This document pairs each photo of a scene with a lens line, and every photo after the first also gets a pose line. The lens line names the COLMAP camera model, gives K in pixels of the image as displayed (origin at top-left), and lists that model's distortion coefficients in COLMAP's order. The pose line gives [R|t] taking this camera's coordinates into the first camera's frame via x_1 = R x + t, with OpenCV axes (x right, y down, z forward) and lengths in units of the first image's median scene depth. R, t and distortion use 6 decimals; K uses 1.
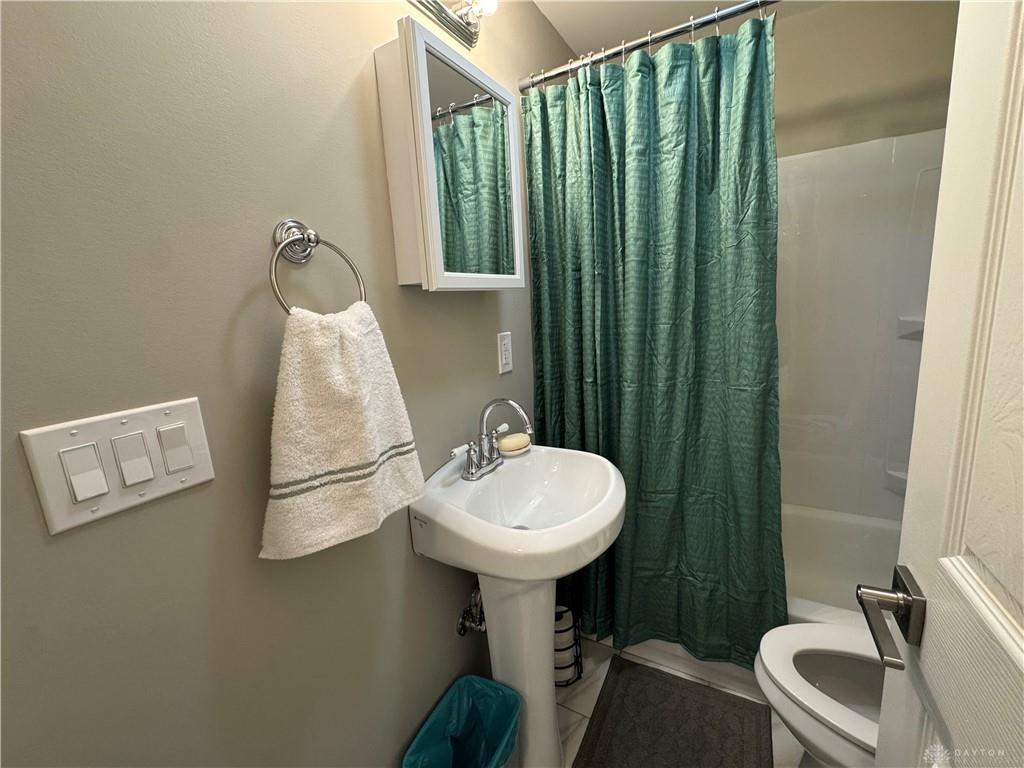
lens RADIAL K [[415.3, 0, 512.0], [0, 415.3, 384.0], [0, 0, 1]] dist [-0.001283, -0.000283]
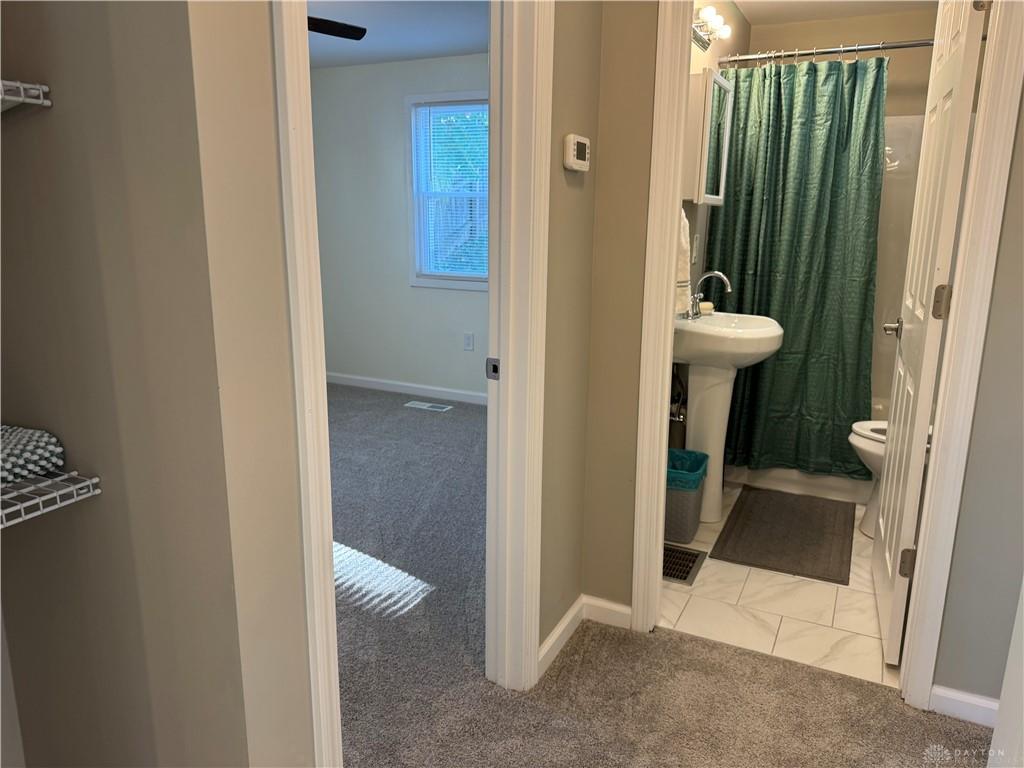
lens RADIAL K [[707.2, 0, 512.0], [0, 707.2, 384.0], [0, 0, 1]] dist [0.044888, -0.056974]
pose [[0.996277, 0.062790, 0.059074, -0.846155], [-0.064354, 0.997615, 0.024966, 0.410327], [-0.057366, -0.028674, 0.997941, -1.586380]]
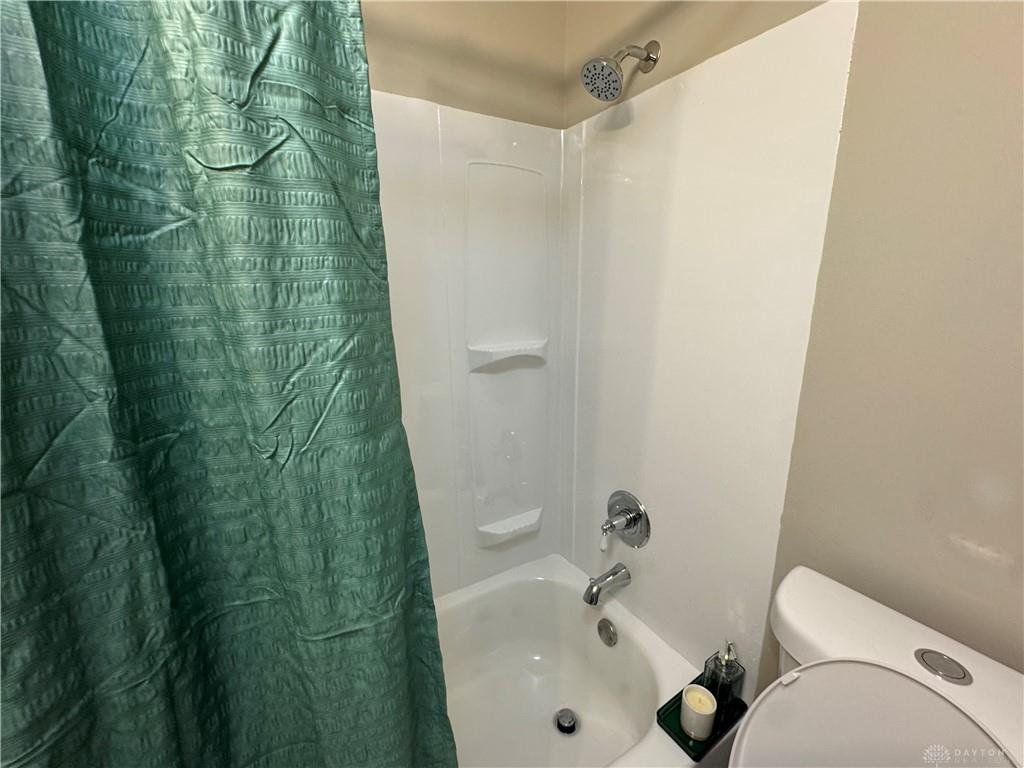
lens RADIAL K [[417.8, 0, 511.9], [0, 417.8, 379.8], [0, 0, 1]] dist [-0.008199, -0.000230]
pose [[0.488996, -0.132238, 0.862204, 0.347668], [0.144809, 0.987033, 0.069255, -0.182440], [-0.860182, 0.090990, 0.501804, 0.681789]]
